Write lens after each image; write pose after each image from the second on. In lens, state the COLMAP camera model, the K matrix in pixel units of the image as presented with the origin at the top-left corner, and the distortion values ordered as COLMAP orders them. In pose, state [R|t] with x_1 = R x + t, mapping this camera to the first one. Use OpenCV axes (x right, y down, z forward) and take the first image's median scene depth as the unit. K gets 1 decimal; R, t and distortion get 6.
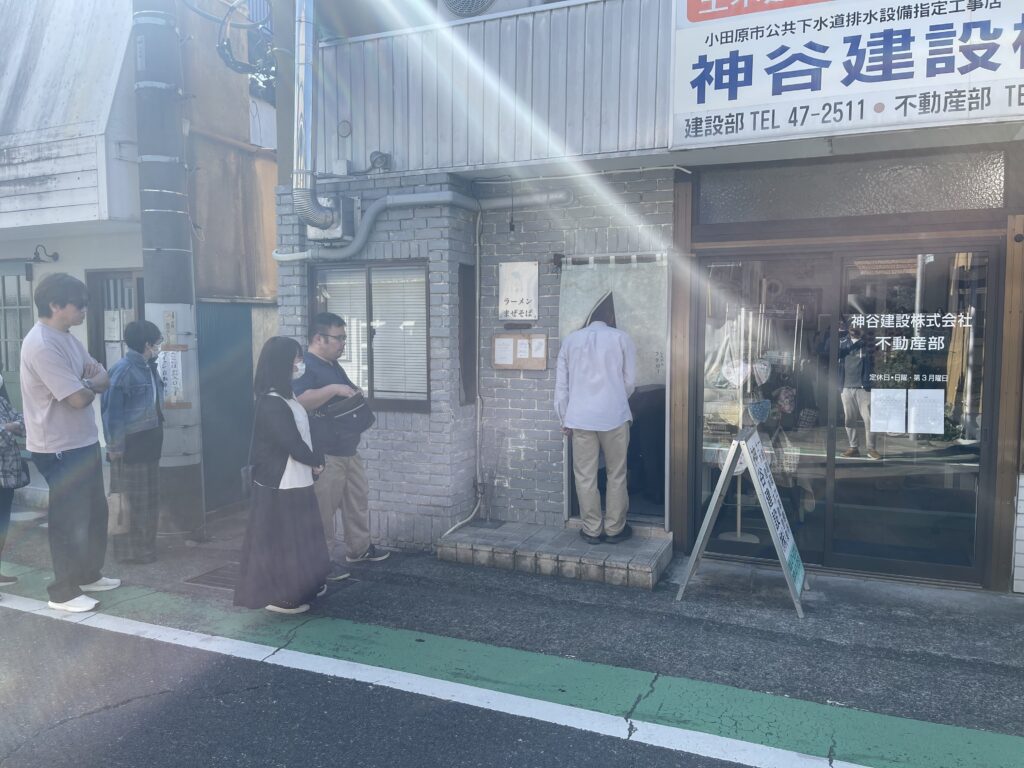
lens RADIAL K [[771.2, 0, 516.5], [0, 771.2, 391.1], [0, 0, 1]] dist [0.075252, -0.107588]
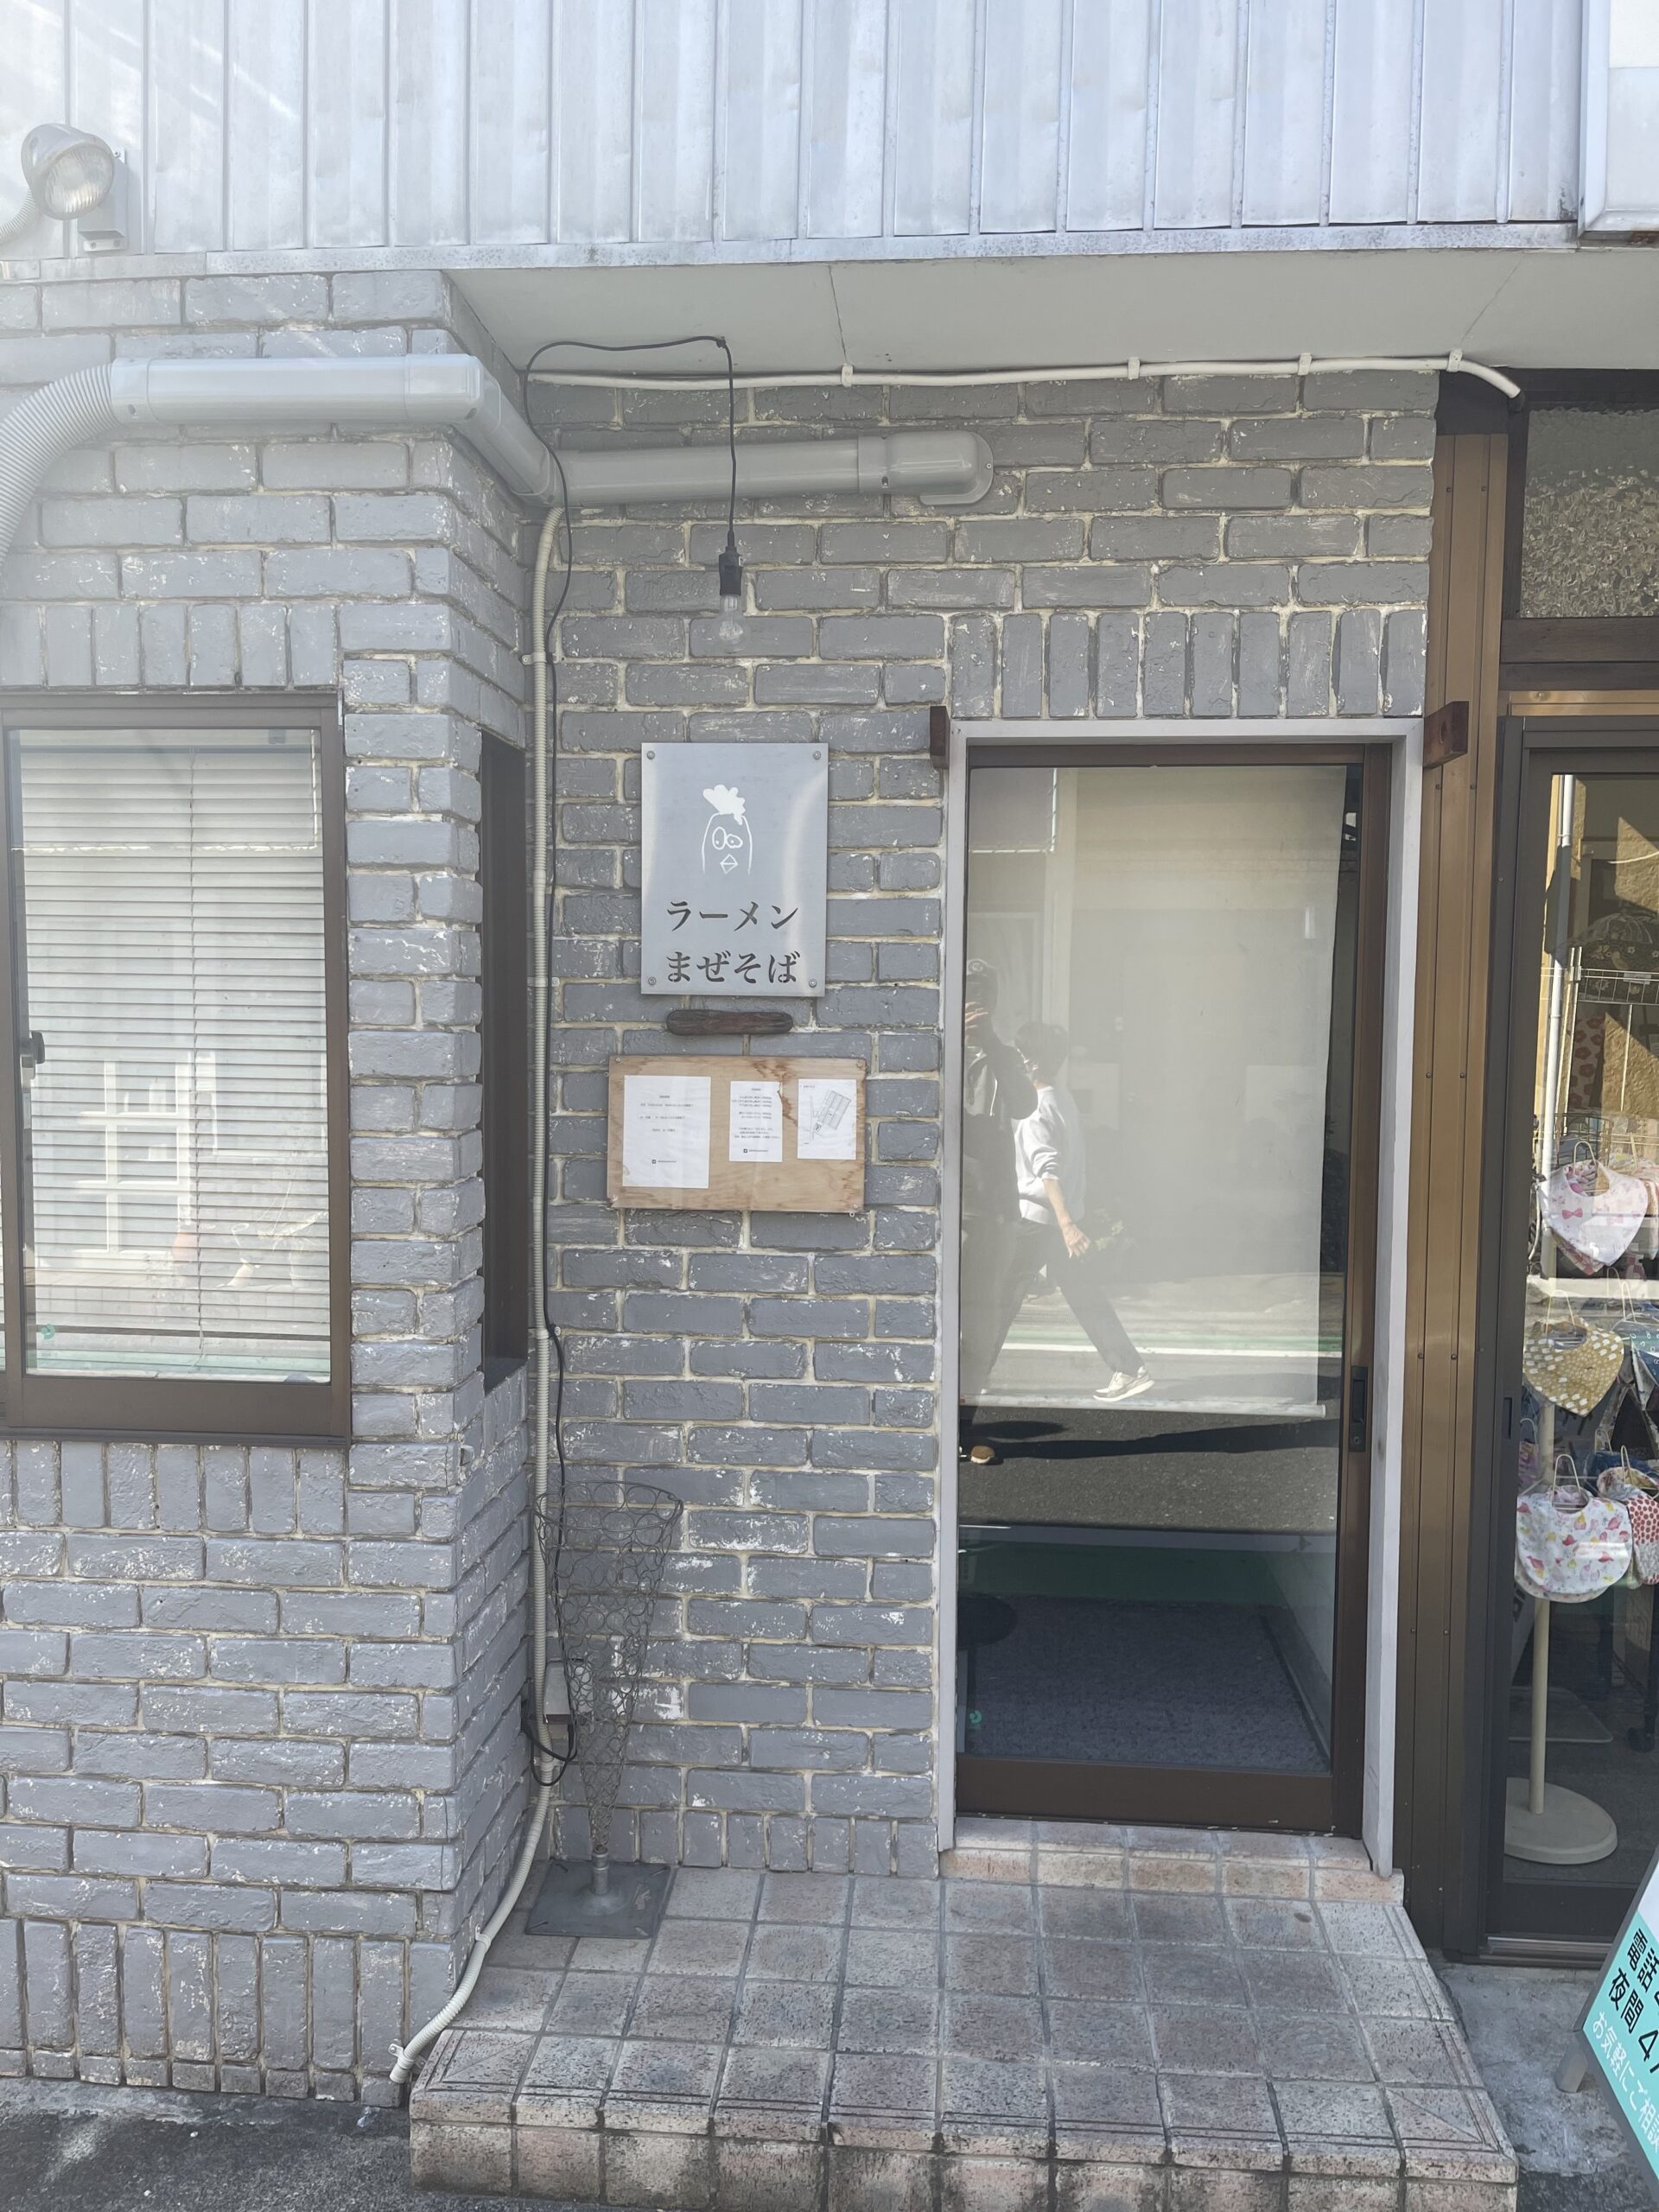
lens RADIAL K [[1665.9, 0, 827.9], [0, 1665.9, 1112.4], [0, 0, 1]] dist [0.075252, -0.107588]
pose [[0.949345, -0.012499, 0.313987, -0.131797], [0.014966, 0.999873, -0.005446, -0.056701], [-0.313879, 0.009870, 0.949412, 0.540123]]
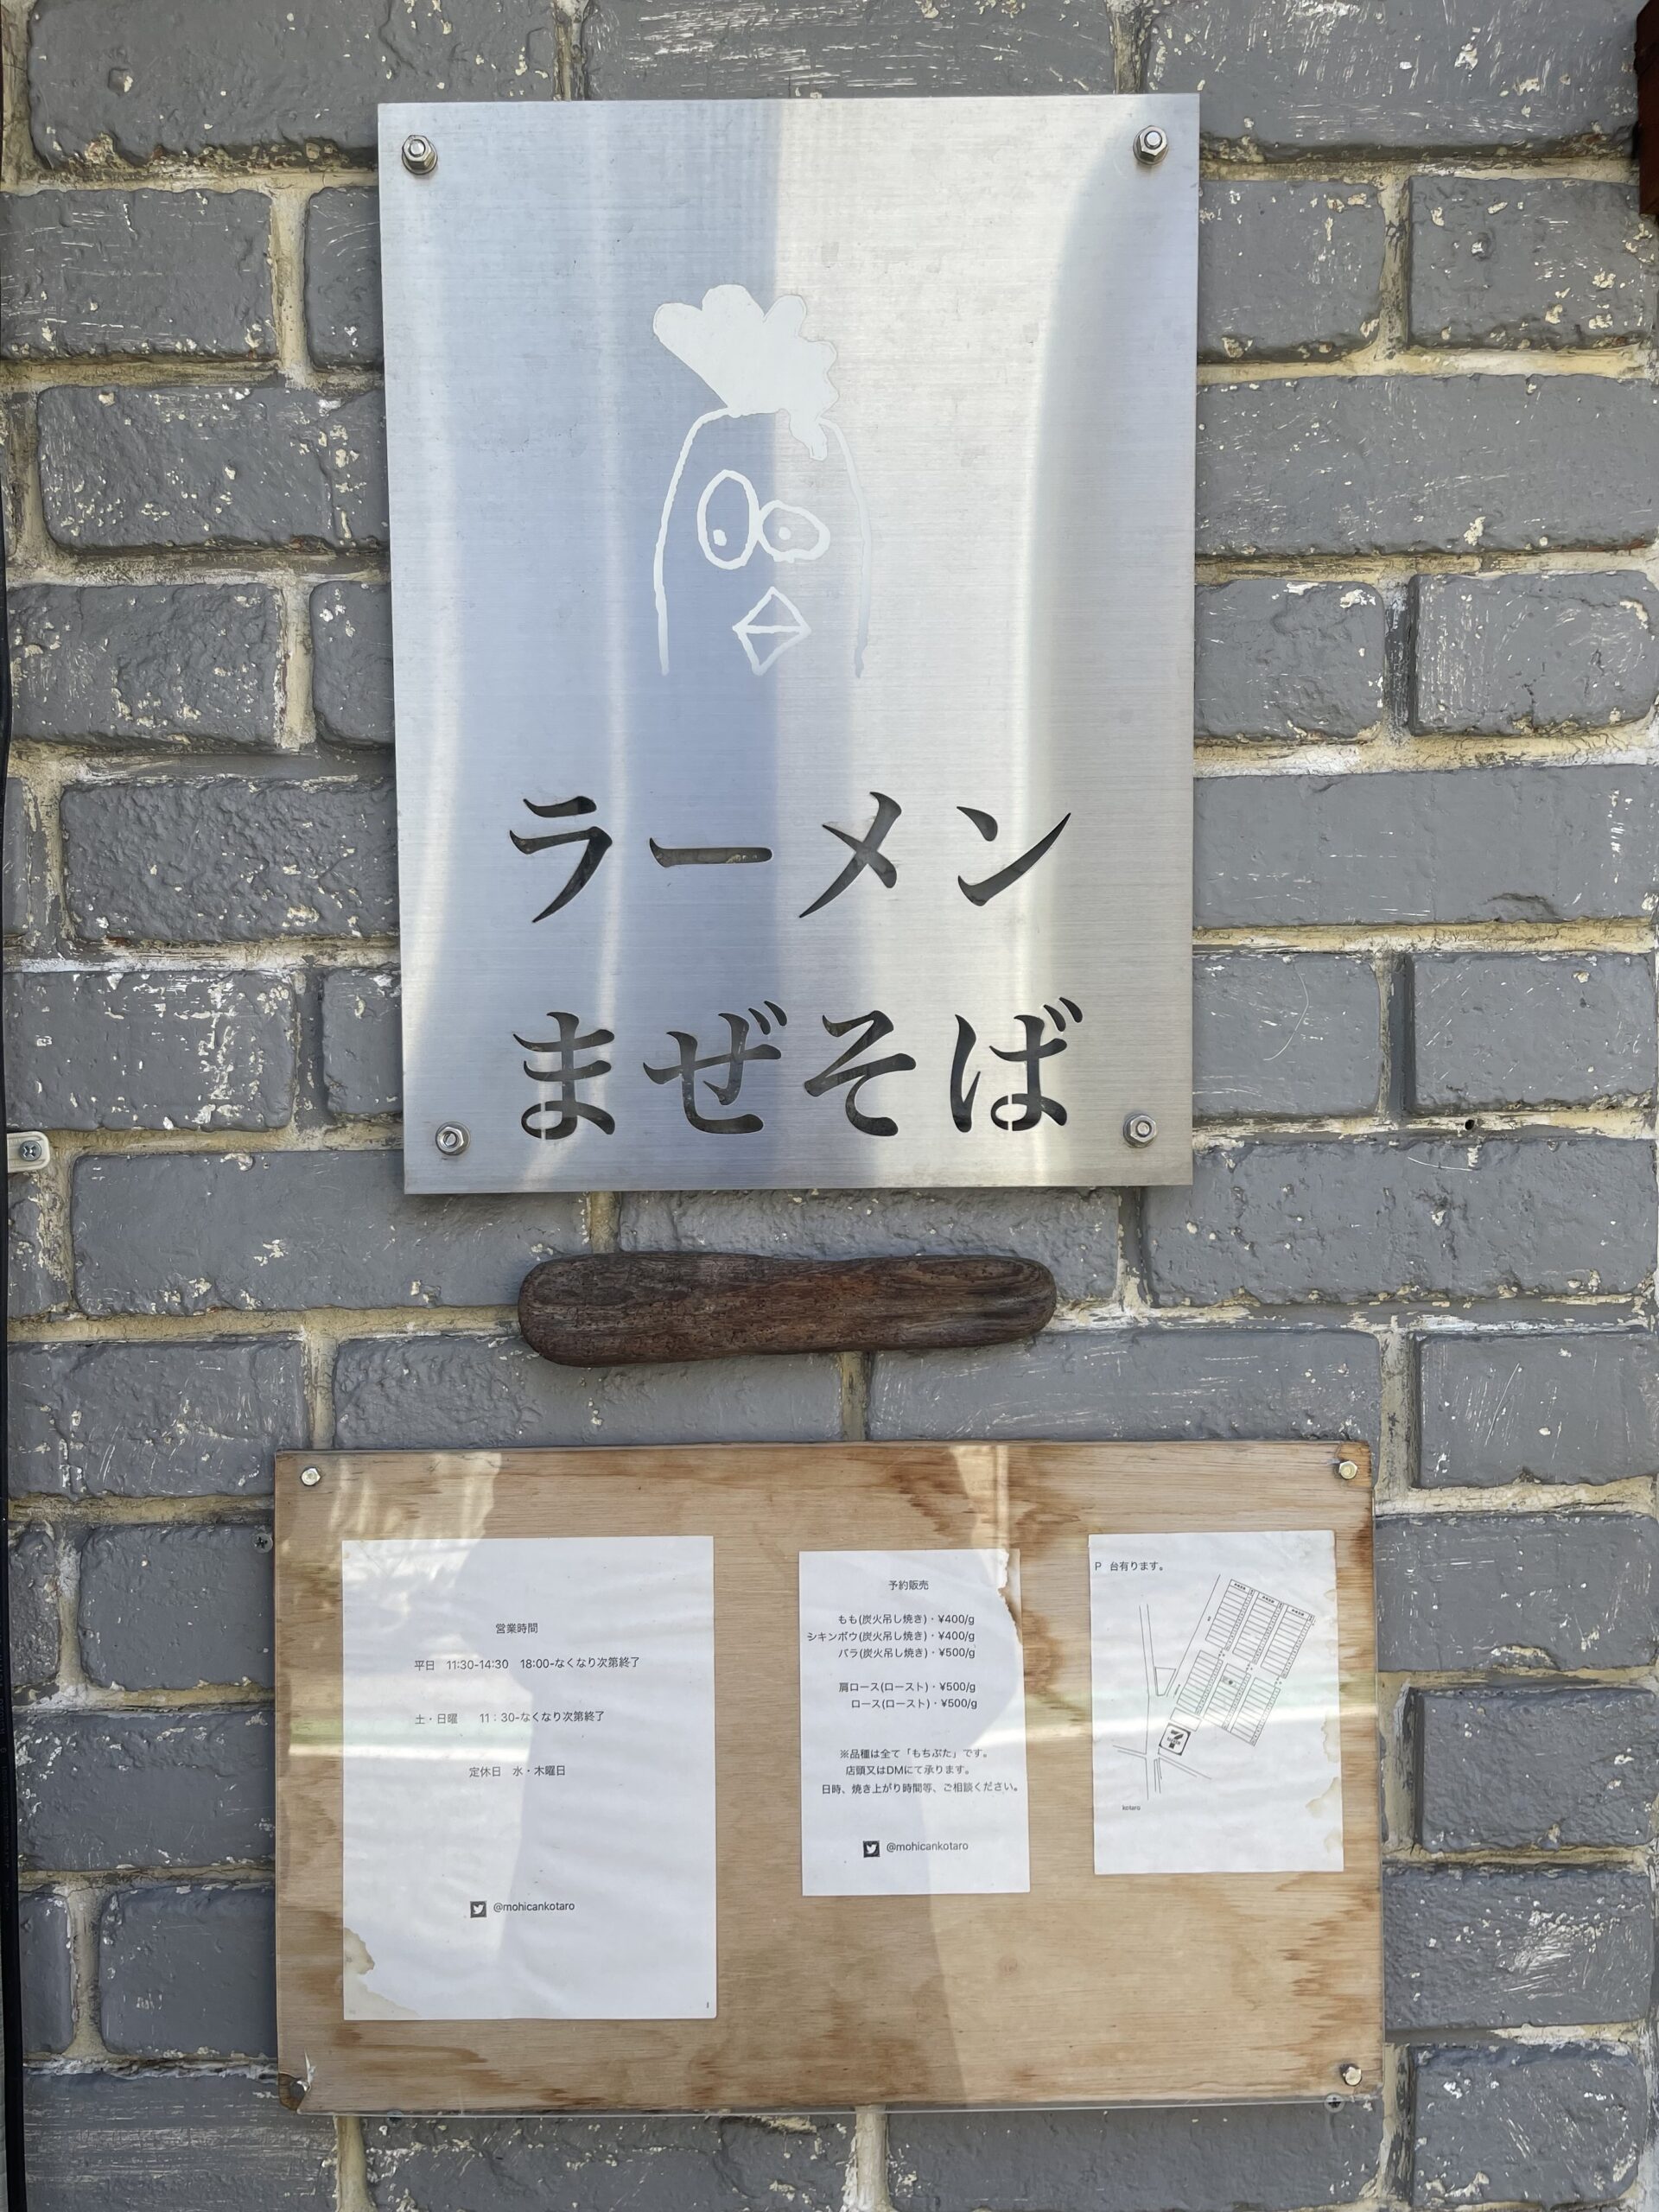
lens RADIAL K [[1665.9, 0, 827.9], [0, 1665.9, 1112.4], [0, 0, 1]] dist [0.075252, -0.107588]
pose [[0.914830, -0.031875, 0.402579, -0.044849], [0.046646, 0.998548, -0.026938, -0.098279], [-0.401136, 0.043423, 0.914989, 0.924247]]
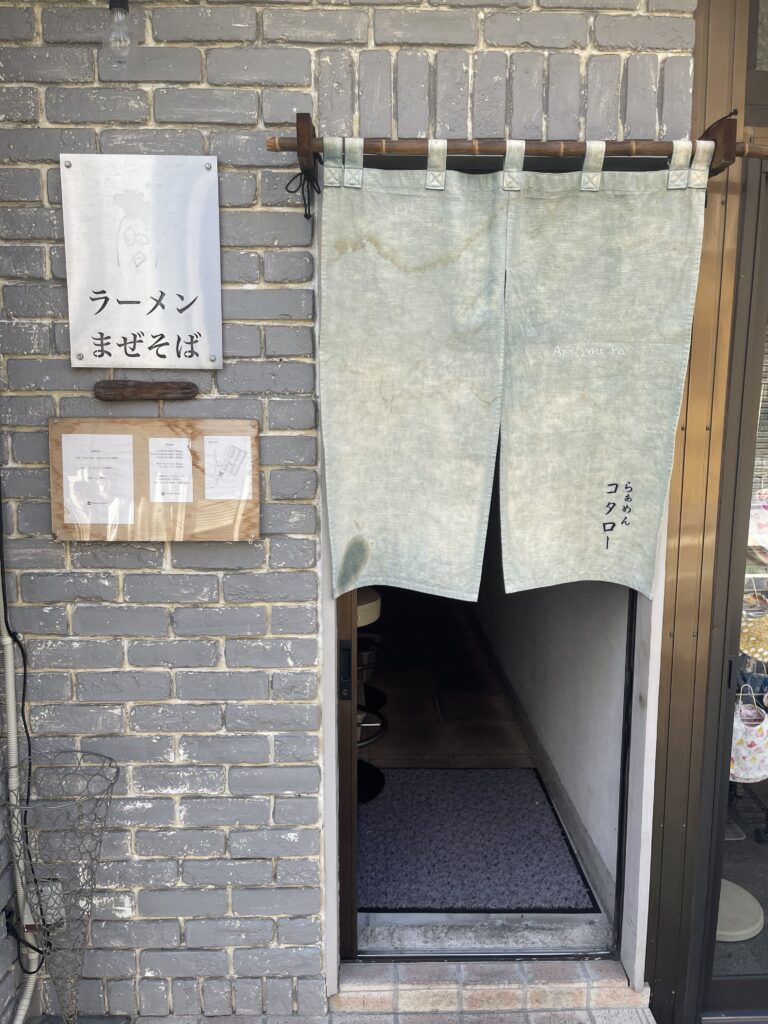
lens RADIAL K [[771.2, 0, 383.2], [0, 771.2, 515.0], [0, 0, 1]] dist [0.075252, -0.107588]
pose [[0.910304, -0.056954, 0.410004, -0.040904], [0.028093, 0.996706, 0.076081, -0.060315], [-0.412987, -0.057739, 0.908905, 0.726646]]
